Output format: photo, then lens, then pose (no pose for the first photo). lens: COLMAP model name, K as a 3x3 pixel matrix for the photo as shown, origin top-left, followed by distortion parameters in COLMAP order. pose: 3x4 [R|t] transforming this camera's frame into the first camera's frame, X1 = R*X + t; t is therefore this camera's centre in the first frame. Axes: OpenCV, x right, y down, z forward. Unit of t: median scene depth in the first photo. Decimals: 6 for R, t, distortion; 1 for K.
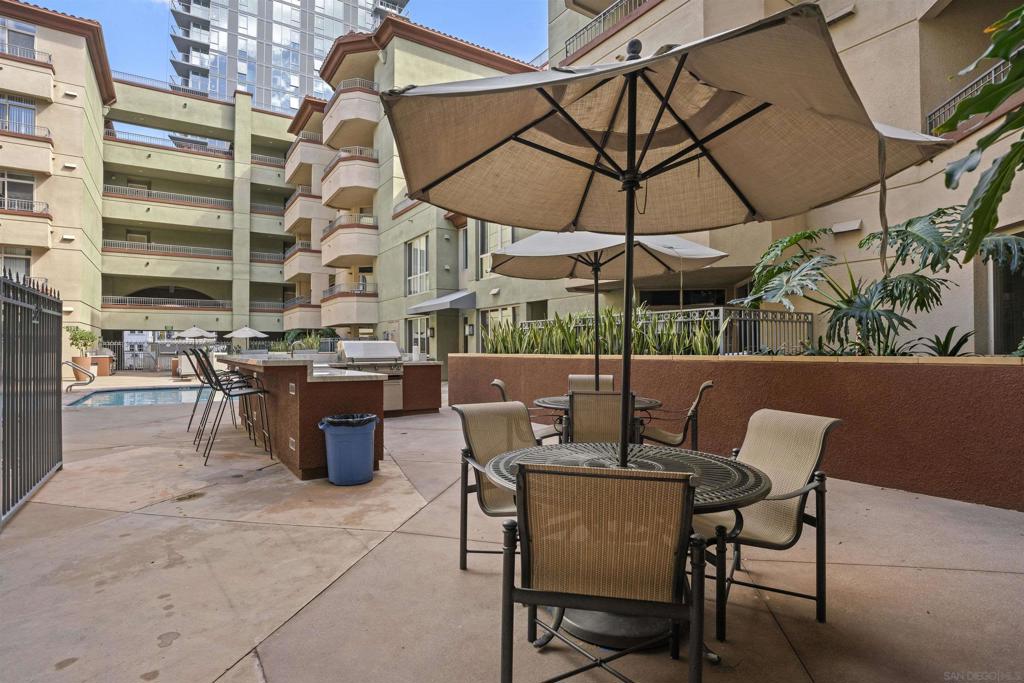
lens RADIAL K [[520.4, 0, 502.3], [0, 520.4, 340.0], [0, 0, 1]] dist [-0.031340, 0.006254]
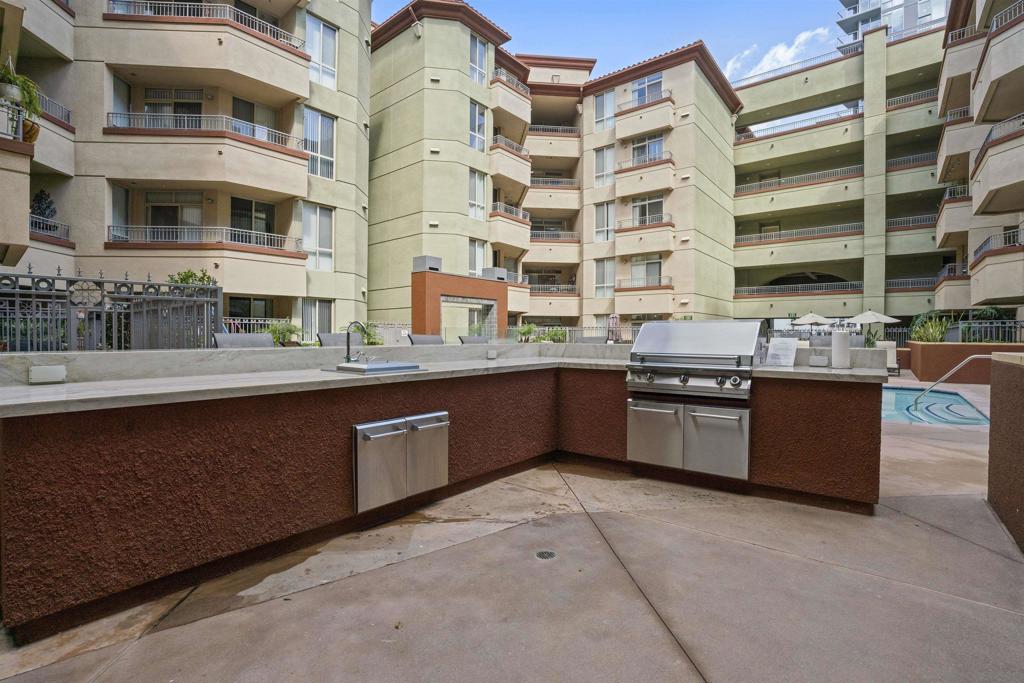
lens RADIAL K [[474.9, 0, 505.3], [0, 474.9, 341.0], [0, 0, 1]] dist [-0.058215, 0.017866]
pose [[0.300246, 0.018351, -0.953685, 0.034359], [0.006452, 0.999753, 0.021268, 0.003425], [0.953840, -0.012539, 0.300053, 0.218240]]
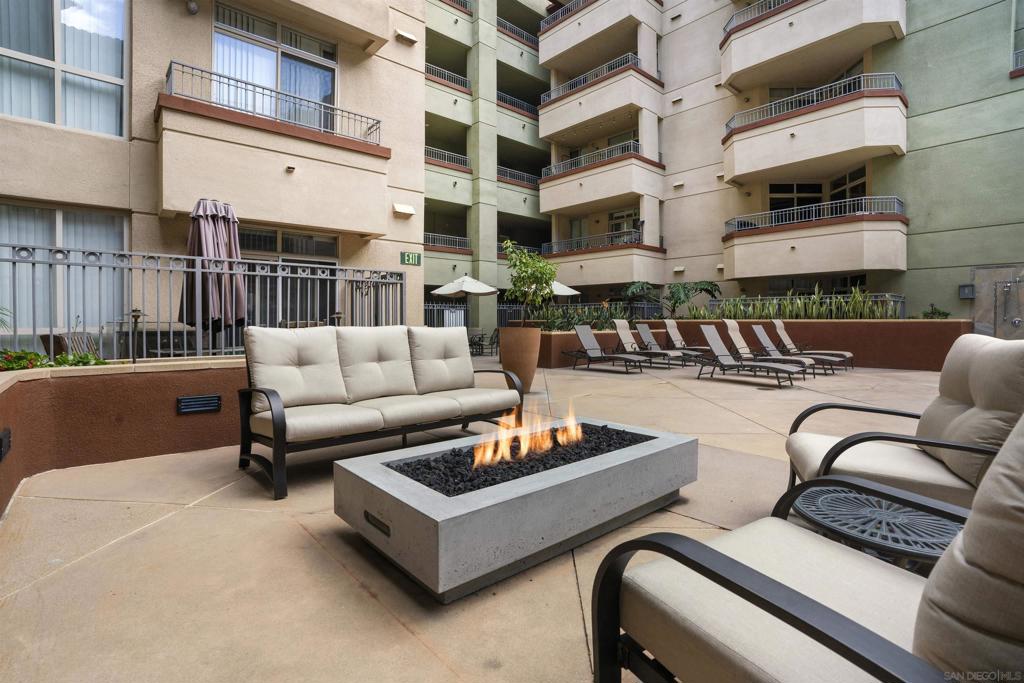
lens RADIAL K [[474.9, 0, 503.0], [0, 474.9, 329.1], [0, 0, 1]] dist [-0.058215, 0.017866]
pose [[0.989434, 0.003903, 0.144931, -0.623756], [-0.008390, 0.999504, 0.030359, 0.016806], [-0.144740, -0.031254, 0.988976, 0.460945]]
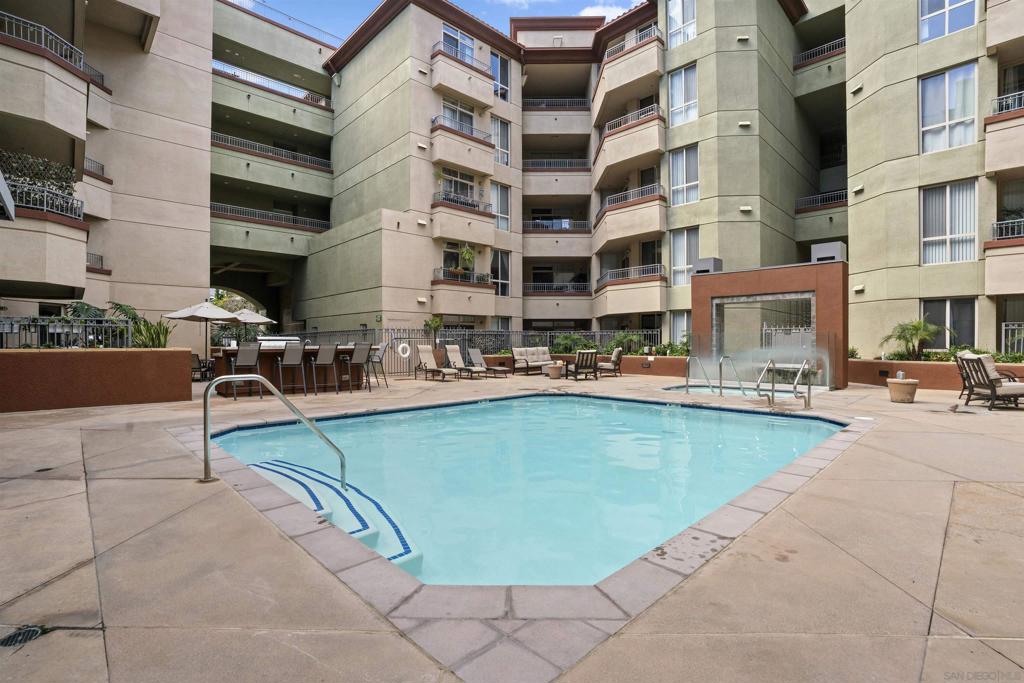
lens RADIAL K [[474.9, 0, 511.3], [0, 474.9, 346.9], [0, 0, 1]] dist [-0.058215, 0.017866]
pose [[-0.980471, 0.010859, -0.196361, -0.200956], [0.011249, 0.999936, -0.000870, 0.010475], [0.196339, -0.003061, -0.980531, 0.743535]]
